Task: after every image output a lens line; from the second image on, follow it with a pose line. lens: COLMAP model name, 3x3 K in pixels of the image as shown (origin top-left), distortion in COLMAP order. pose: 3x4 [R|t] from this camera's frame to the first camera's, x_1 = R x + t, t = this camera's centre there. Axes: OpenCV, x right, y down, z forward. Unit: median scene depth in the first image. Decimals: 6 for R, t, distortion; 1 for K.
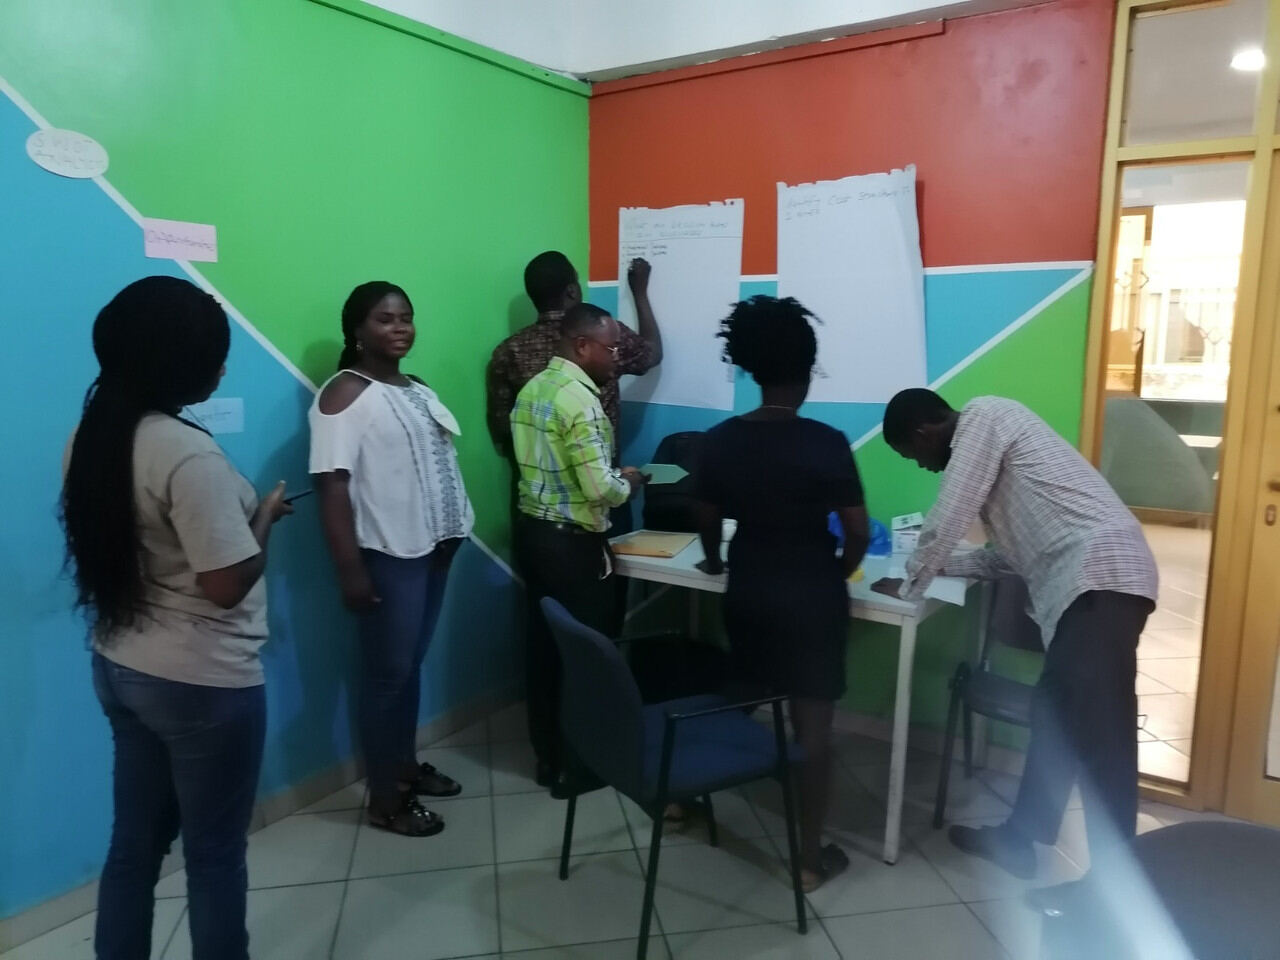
lens RADIAL K [[1004.4, 0, 640.0], [0, 1004.4, 483.0], [0, 0, 1]] dist [0.038902, -0.043413]
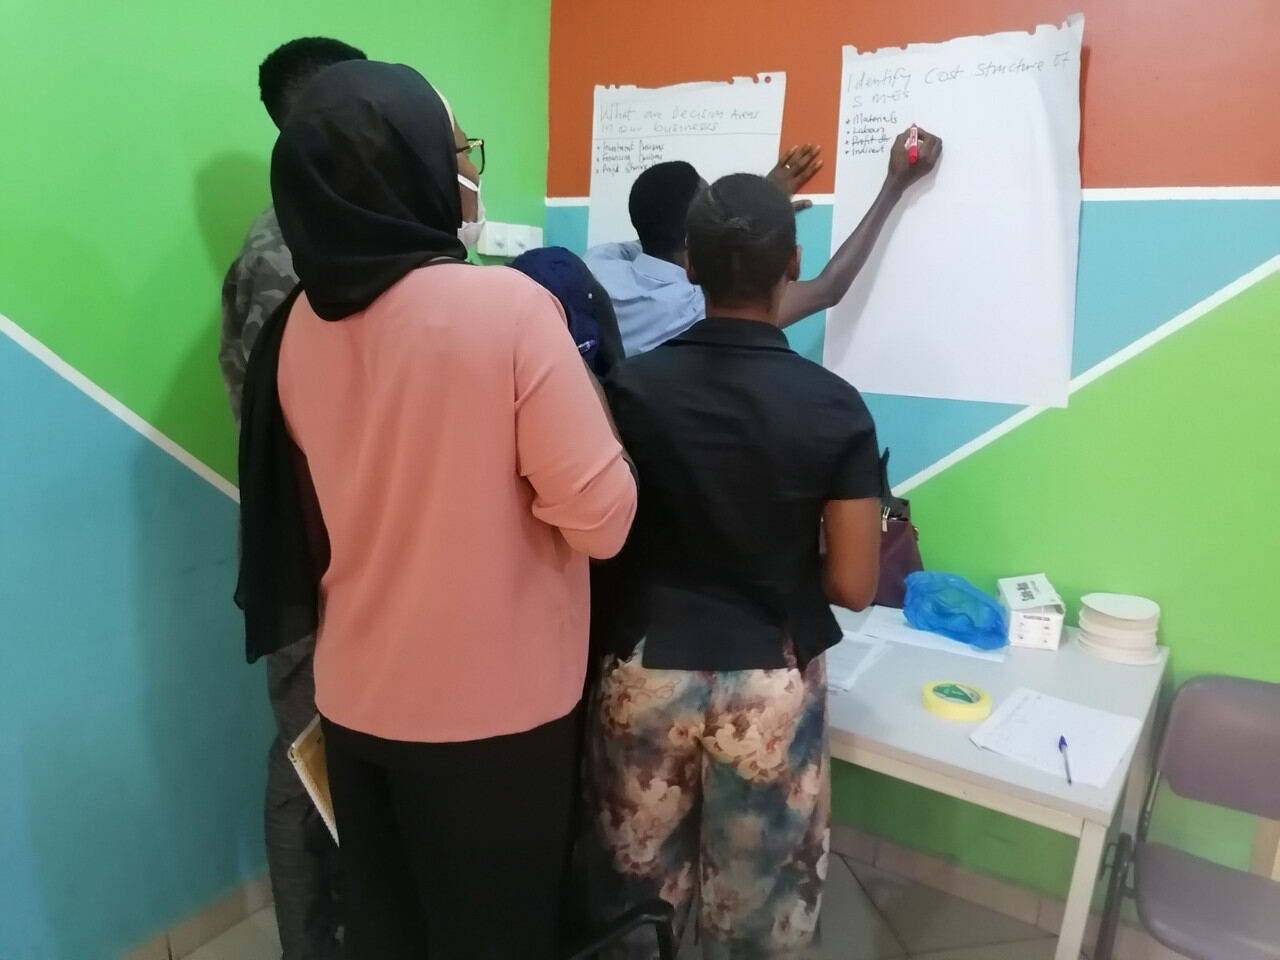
lens RADIAL K [[1004.4, 0, 638.9], [0, 1004.4, 474.2], [0, 0, 1]] dist [0.038902, -0.043413]
pose [[0.999190, 0.026514, 0.030255, -0.004942], [-0.028429, 0.997497, 0.064745, -0.070062], [-0.028462, -0.065553, 0.997443, 0.369175]]
